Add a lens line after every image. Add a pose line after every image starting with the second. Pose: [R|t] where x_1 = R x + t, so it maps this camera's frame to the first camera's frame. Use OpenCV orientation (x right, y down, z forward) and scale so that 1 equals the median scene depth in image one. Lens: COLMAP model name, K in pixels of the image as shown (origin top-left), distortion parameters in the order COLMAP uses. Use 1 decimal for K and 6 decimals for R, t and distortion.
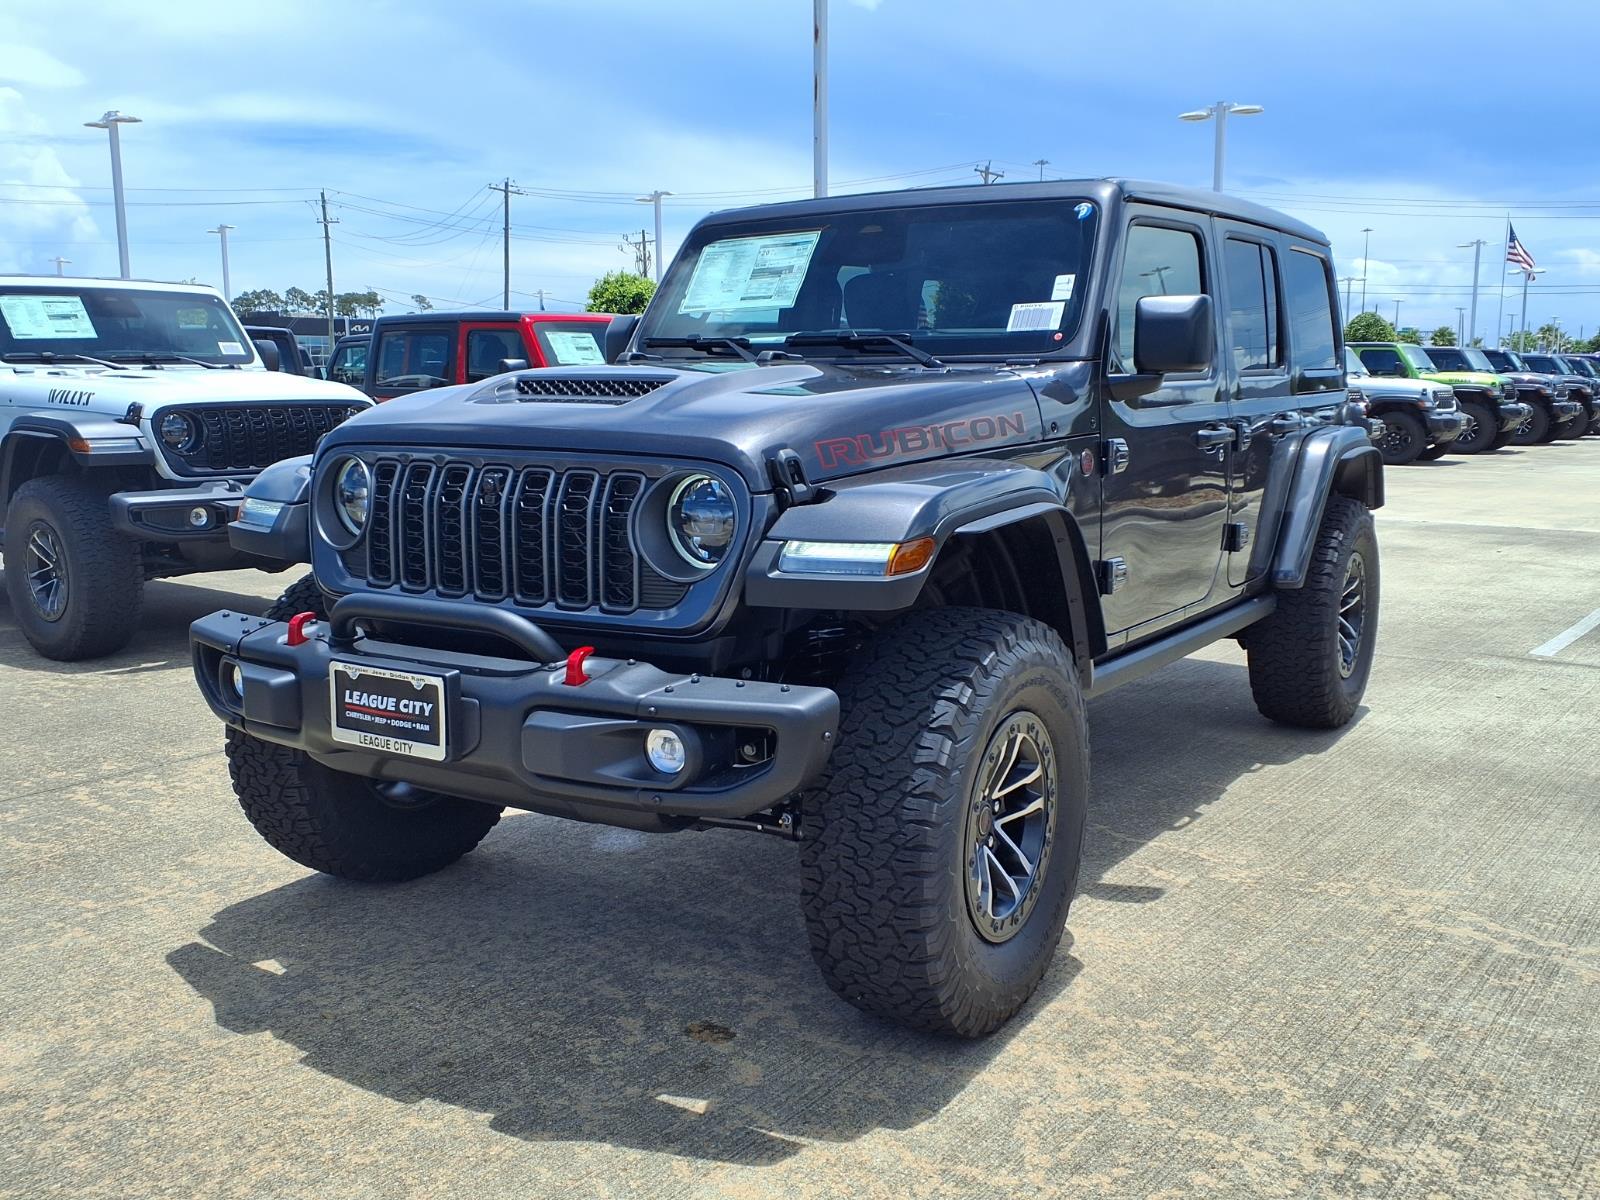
lens RADIAL K [[1246.9, 0, 800.0], [0, 1246.9, 600.0], [0, 0, 1]] dist [0.087318, -0.103301]
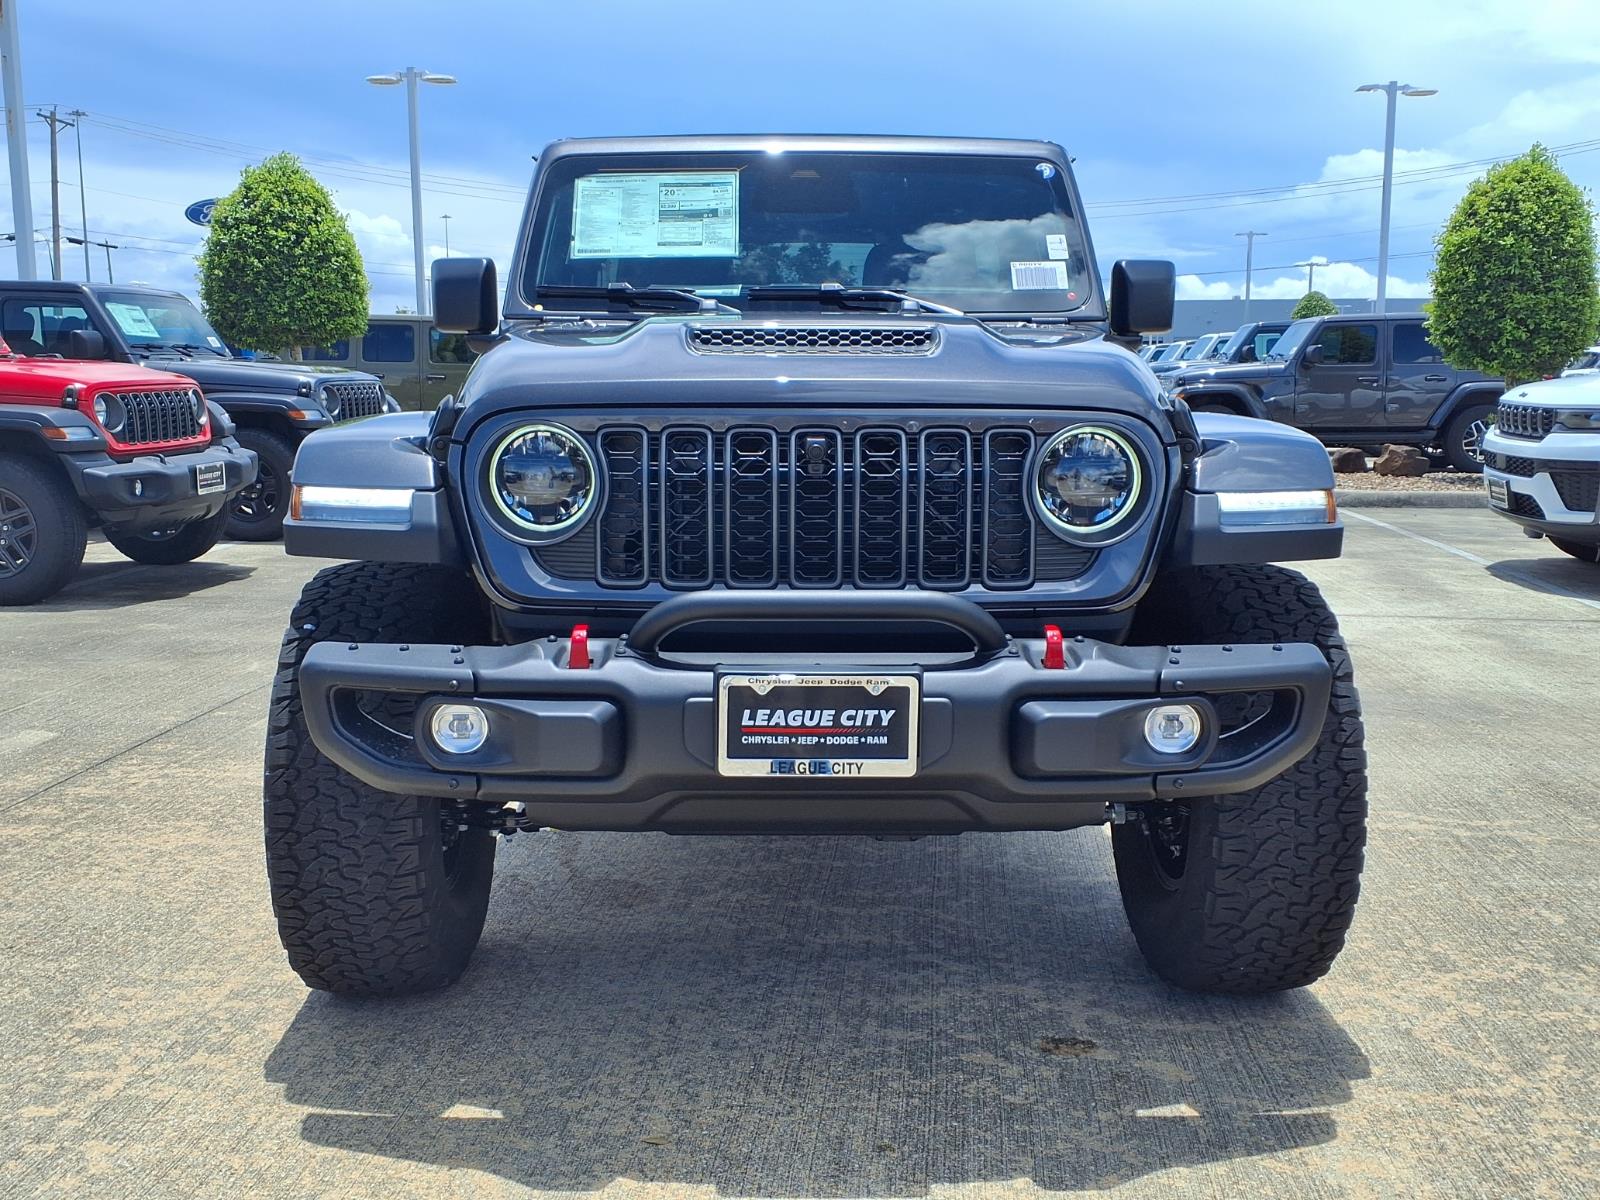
lens RADIAL K [[1367.8, 0, 800.0], [0, 1367.8, 600.0], [0, 0, 1]] dist [0.091975, -0.126190]
pose [[0.871046, -0.077384, 0.485068, -0.749041], [0.079223, 0.996716, 0.016746, -0.009286], [-0.484771, 0.023842, 0.874316, 0.229848]]
